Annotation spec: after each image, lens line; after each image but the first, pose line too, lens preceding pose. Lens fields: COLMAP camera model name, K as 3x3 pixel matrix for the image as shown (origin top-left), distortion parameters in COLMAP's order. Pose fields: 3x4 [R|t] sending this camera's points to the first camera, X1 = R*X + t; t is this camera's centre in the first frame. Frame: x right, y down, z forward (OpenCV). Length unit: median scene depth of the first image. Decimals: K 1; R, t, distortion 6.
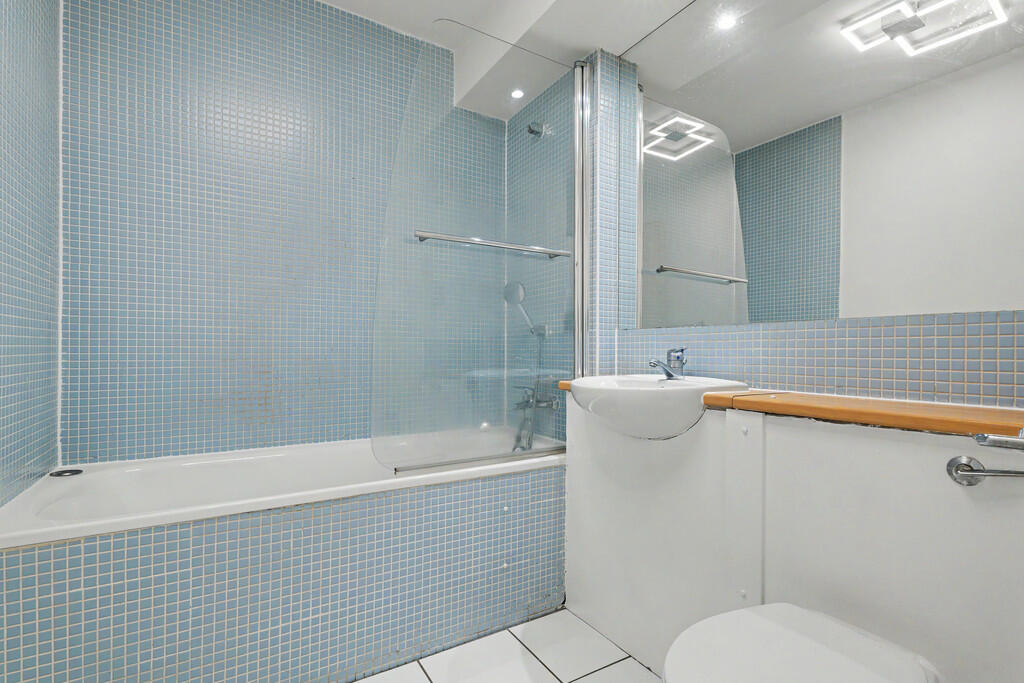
lens RADIAL K [[482.6, 0, 512.0], [0, 482.6, 341.5], [0, 0, 1]] dist [-0.001041, 0.000176]
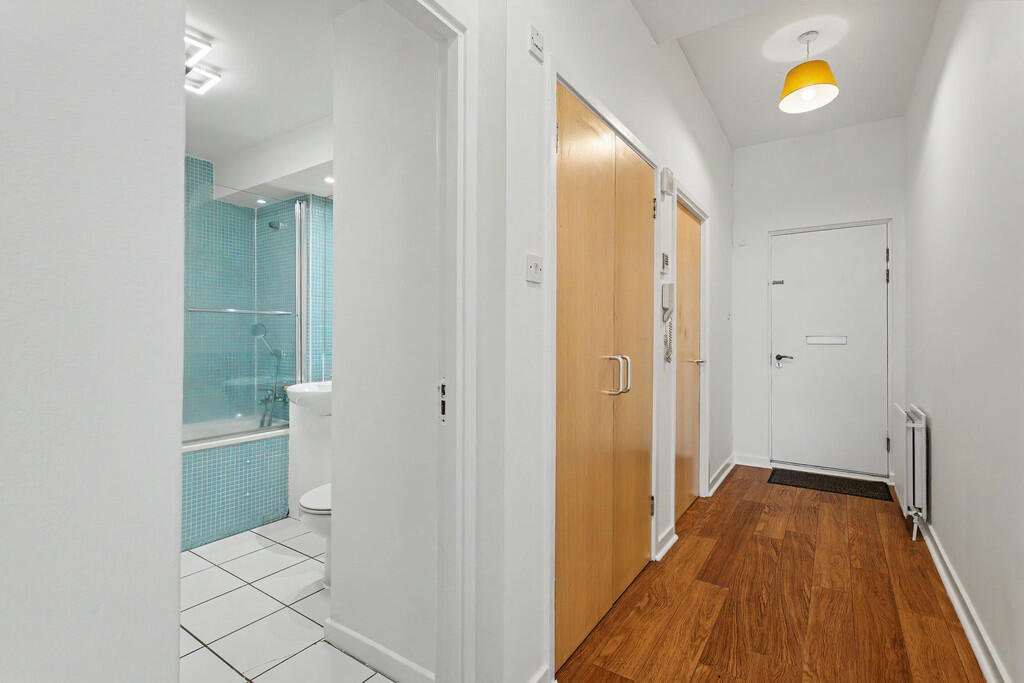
lens RADIAL K [[474.7, 0, 513.4], [0, 474.7, 335.3], [0, 0, 1]] dist [-0.002928, -0.000344]
pose [[0.908877, -0.000996, 0.417063, 0.128337], [-0.006882, 0.999825, 0.017386, -0.130214], [-0.417007, -0.018672, 0.908711, -0.841422]]
